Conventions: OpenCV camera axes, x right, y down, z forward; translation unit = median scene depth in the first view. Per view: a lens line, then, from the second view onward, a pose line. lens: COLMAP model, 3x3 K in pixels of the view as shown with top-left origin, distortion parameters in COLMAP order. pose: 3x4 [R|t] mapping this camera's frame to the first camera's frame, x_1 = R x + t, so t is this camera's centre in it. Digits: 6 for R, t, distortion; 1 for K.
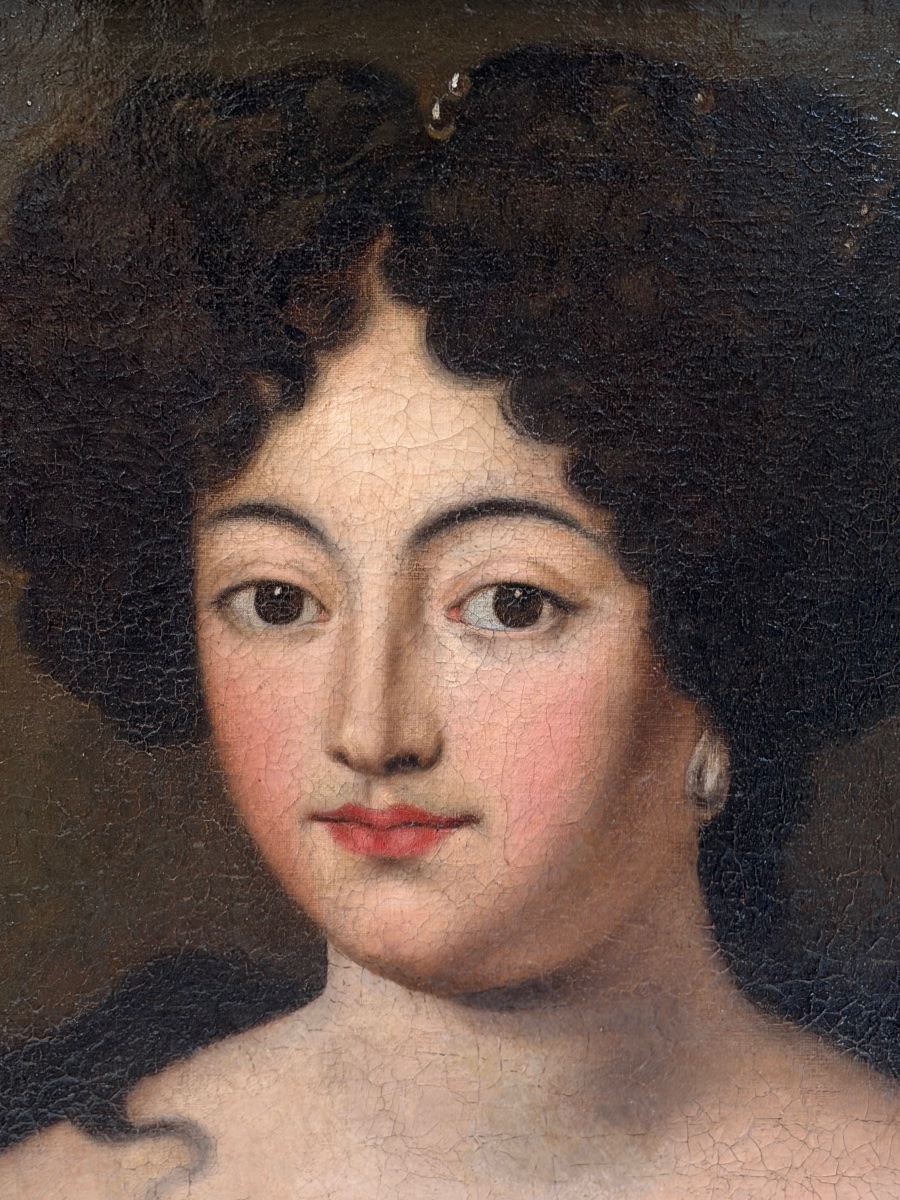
lens RADIAL K [[2773.0, 0, 438.9], [0, 2773.0, 599.0], [0, 0, 1]] dist [0.123723, 0.186179]
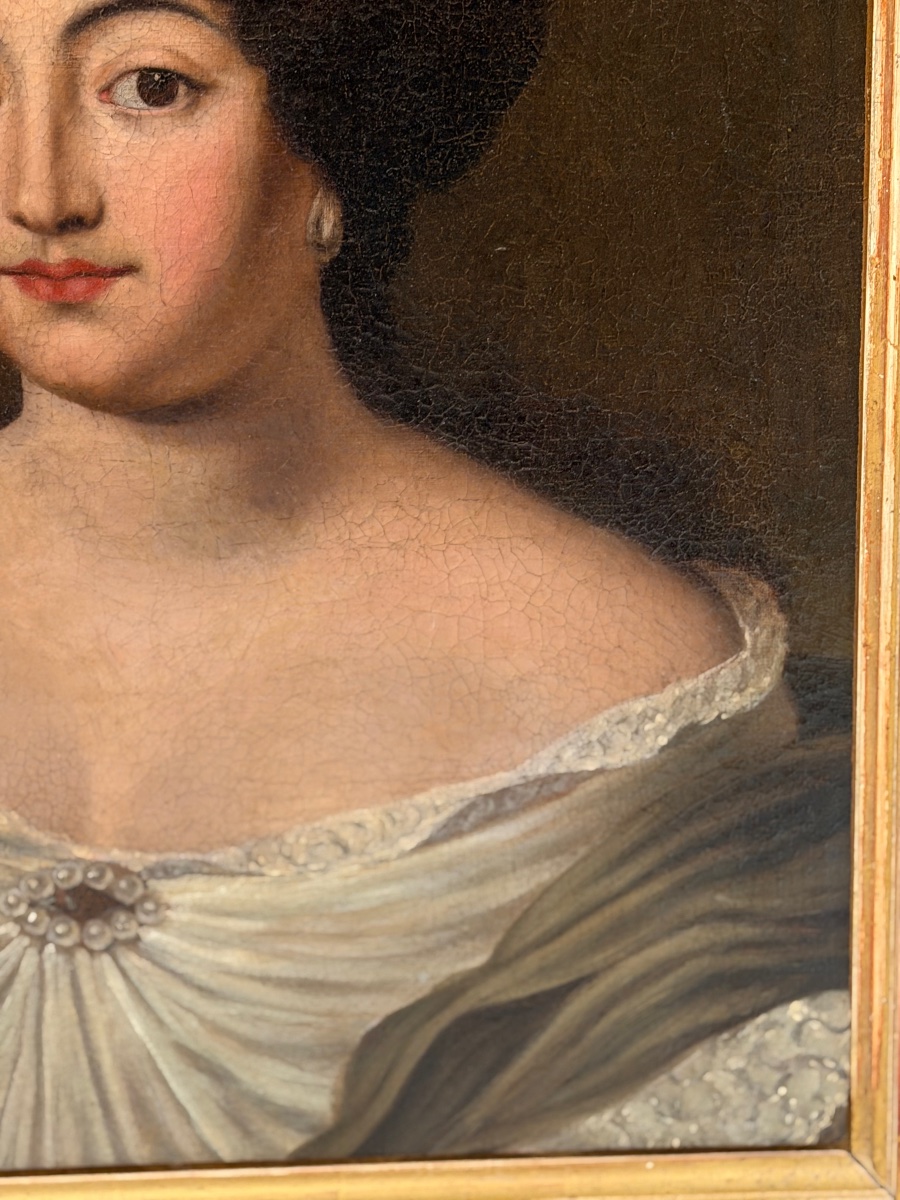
lens RADIAL K [[2773.0, 0, 438.9], [0, 2773.0, 599.0], [0, 0, 1]] dist [0.123723, 0.186179]
pose [[0.999296, -0.036554, -0.008420, 0.150864], [0.037497, 0.979597, 0.197442, -0.014372], [0.001030, -0.197618, 0.980278, -0.220904]]
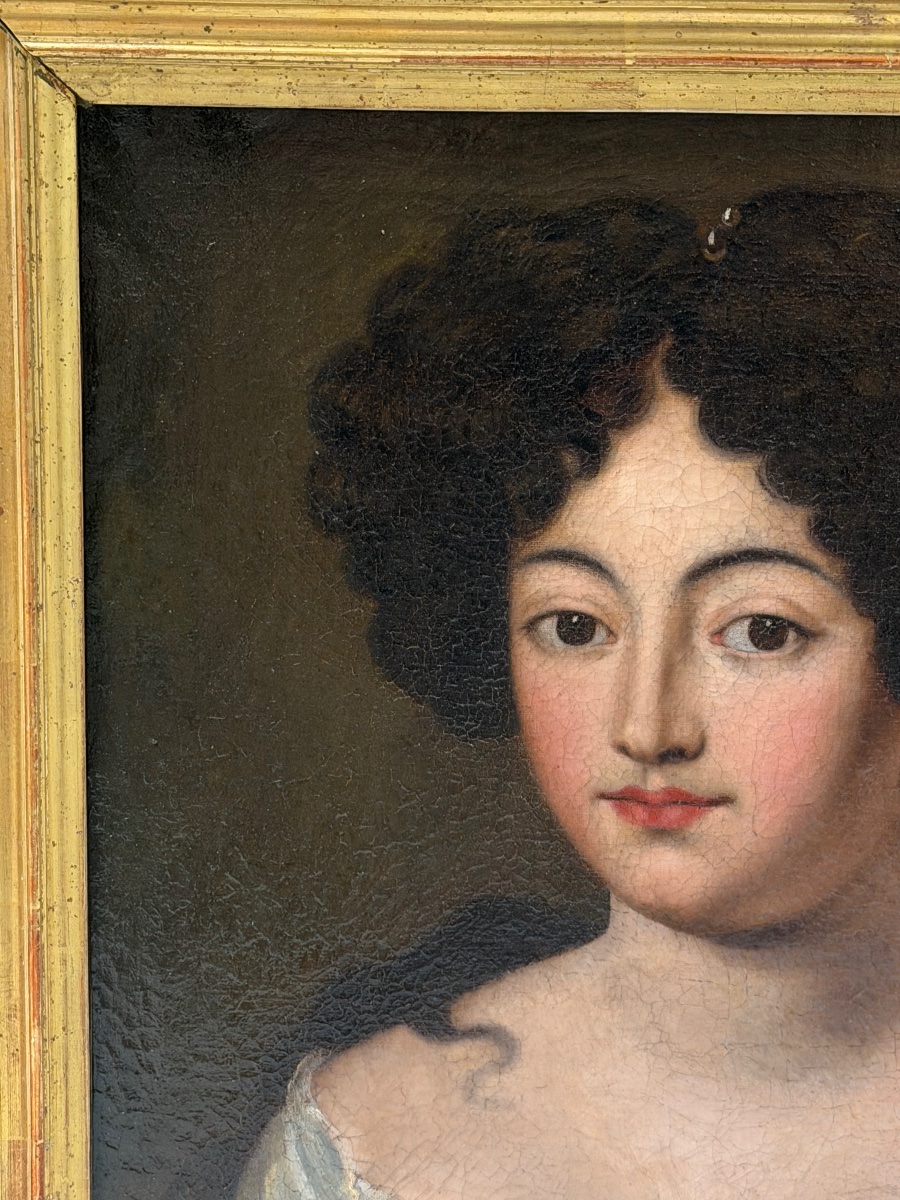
lens RADIAL K [[2773.0, 0, 438.9], [0, 2773.0, 599.0], [0, 0, 1]] dist [0.123723, 0.186179]
pose [[0.998650, 0.012588, -0.050393, -0.056158], [-0.006595, 0.993065, 0.117382, -0.157184], [0.051522, -0.116891, 0.991807, -0.240621]]
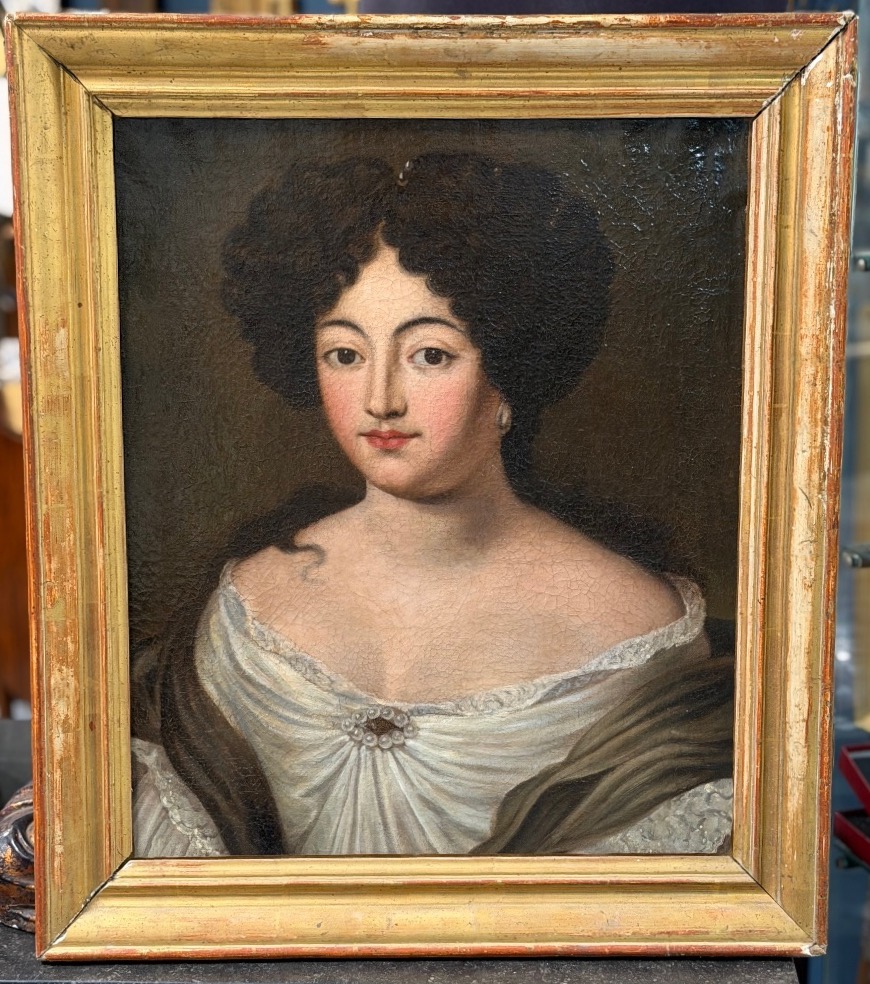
lens RADIAL K [[1951.6, 0, 450.4], [0, 1951.6, 525.4], [0, 0, 1]] dist [0.091114, 0.349362]
pose [[0.999933, -0.011039, -0.003602, 0.049833], [0.011276, 0.997182, 0.074174, 0.025879], [0.002773, -0.074210, 0.997239, -0.934109]]
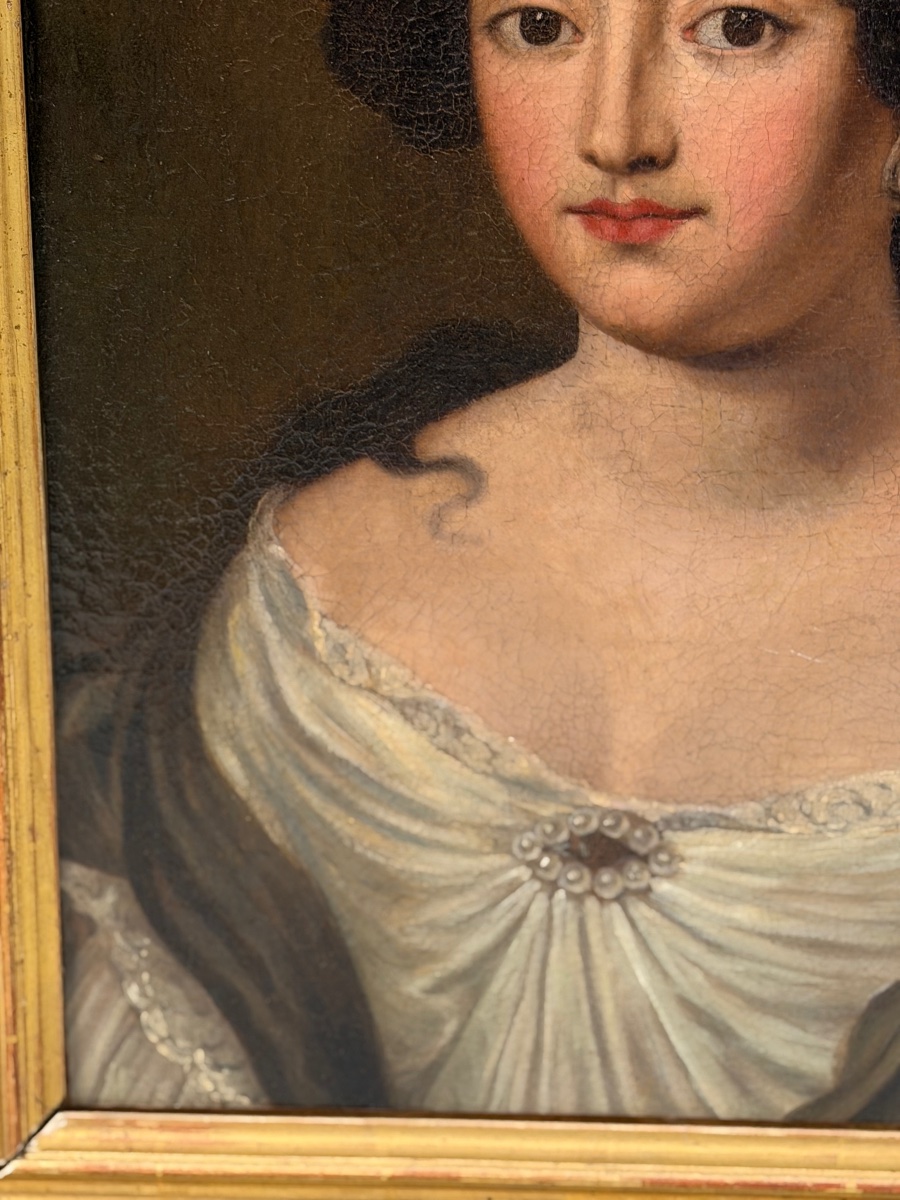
lens RADIAL K [[2773.0, 0, 438.9], [0, 2773.0, 599.0], [0, 0, 1]] dist [0.123723, 0.186179]
pose [[0.998086, 0.007210, -0.061423, -0.025788], [0.005584, 0.978619, 0.205607, -0.004447], [0.061592, -0.205556, 0.976705, -0.214114]]
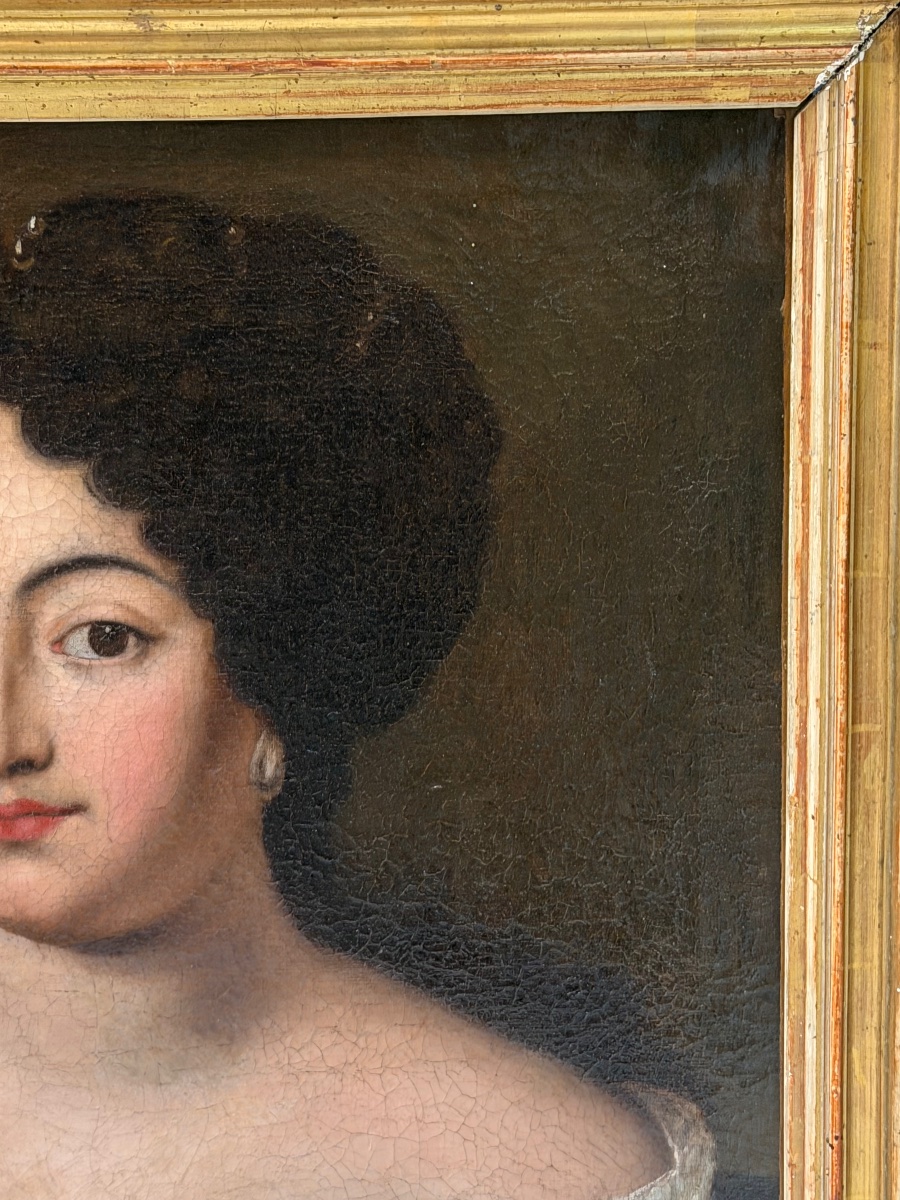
lens RADIAL K [[2773.0, 0, 438.9], [0, 2773.0, 599.0], [0, 0, 1]] dist [0.123723, 0.186179]
pose [[0.998444, -0.037187, 0.041551, 0.124942], [0.032370, 0.993280, 0.111119, -0.148663], [-0.045404, -0.109601, 0.992938, -0.243364]]
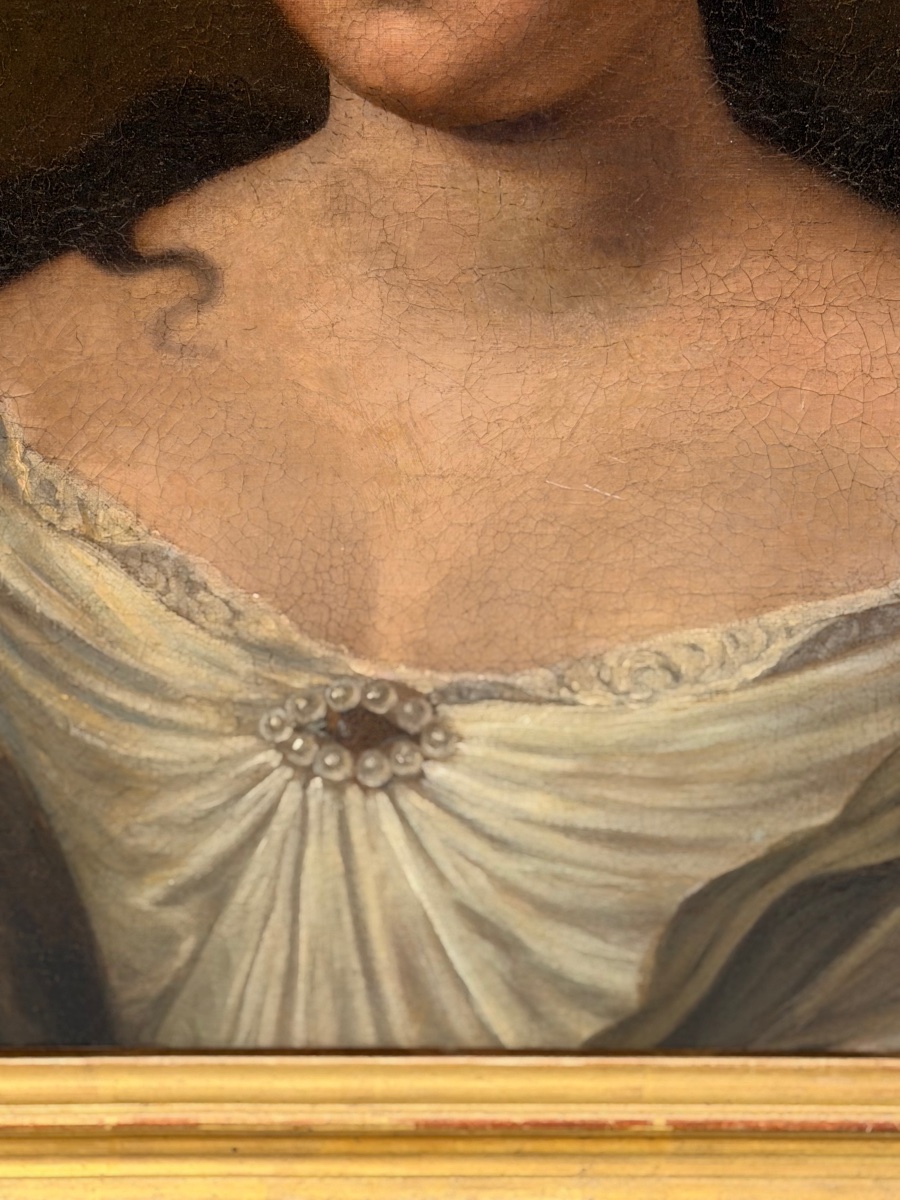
lens RADIAL K [[2773.0, 0, 438.9], [0, 2773.0, 599.0], [0, 0, 1]] dist [0.123723, 0.186179]
pose [[0.999964, -0.000223, 0.008485, -0.009006], [-0.001386, 0.981936, 0.189210, 0.119749], [-0.008374, -0.189215, 0.981900, -0.030255]]
